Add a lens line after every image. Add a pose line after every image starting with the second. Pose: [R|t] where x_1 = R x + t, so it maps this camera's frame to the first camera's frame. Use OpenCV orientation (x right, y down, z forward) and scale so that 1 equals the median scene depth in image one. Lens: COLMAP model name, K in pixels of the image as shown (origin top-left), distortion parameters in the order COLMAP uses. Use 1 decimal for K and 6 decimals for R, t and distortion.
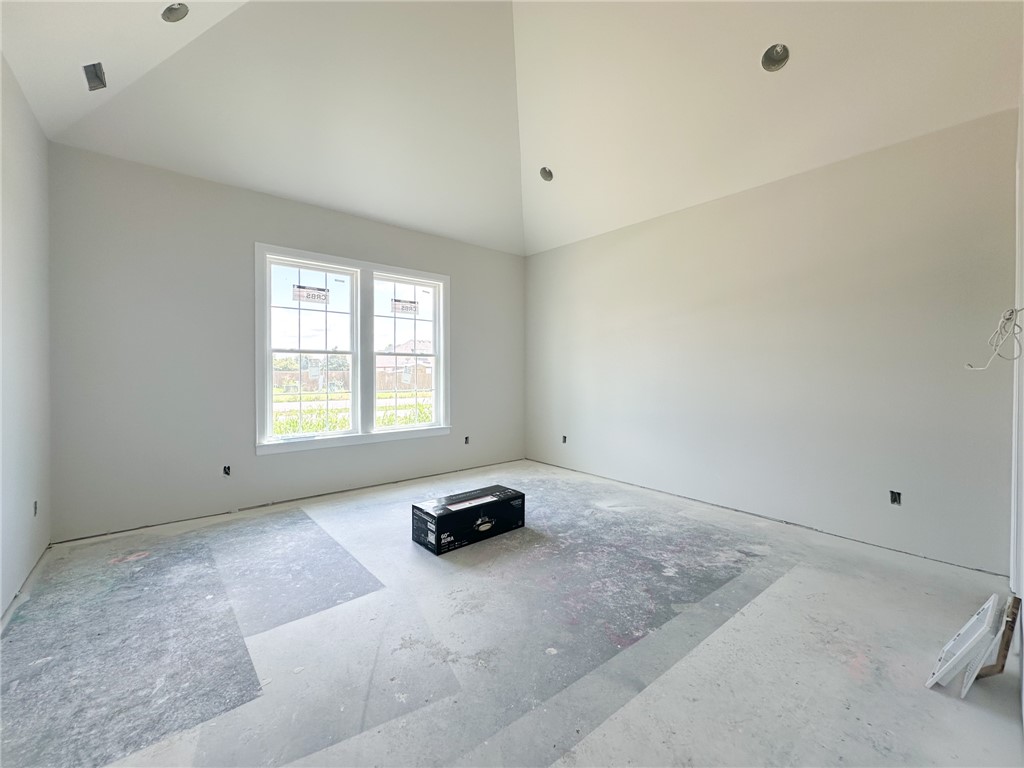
lens RADIAL K [[414.6, 0, 508.5], [0, 414.6, 377.2], [0, 0, 1]] dist [-0.000738, 0.000434]
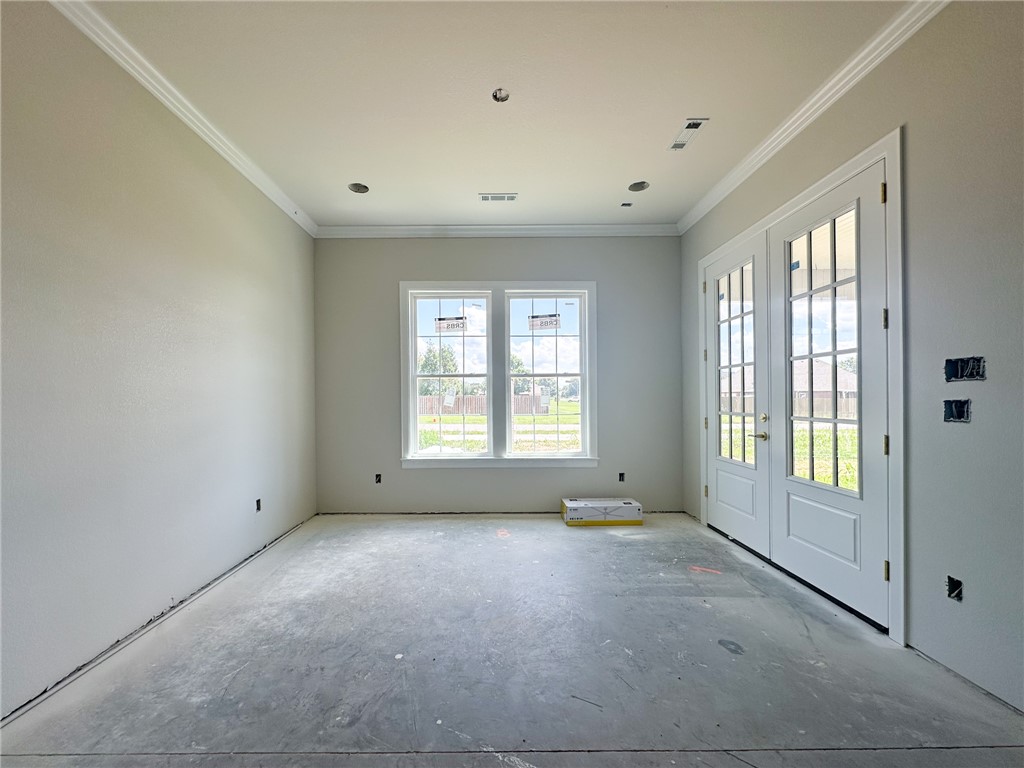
lens RADIAL K [[414.6, 0, 492.5], [0, 414.6, 392.3], [0, 0, 1]] dist [-0.000738, 0.000434]
pose [[0.761868, -0.006548, -0.647700, 0.278441], [-0.001151, 0.999934, -0.011463, -0.006334], [0.647732, 0.009479, 0.761810, 0.248530]]
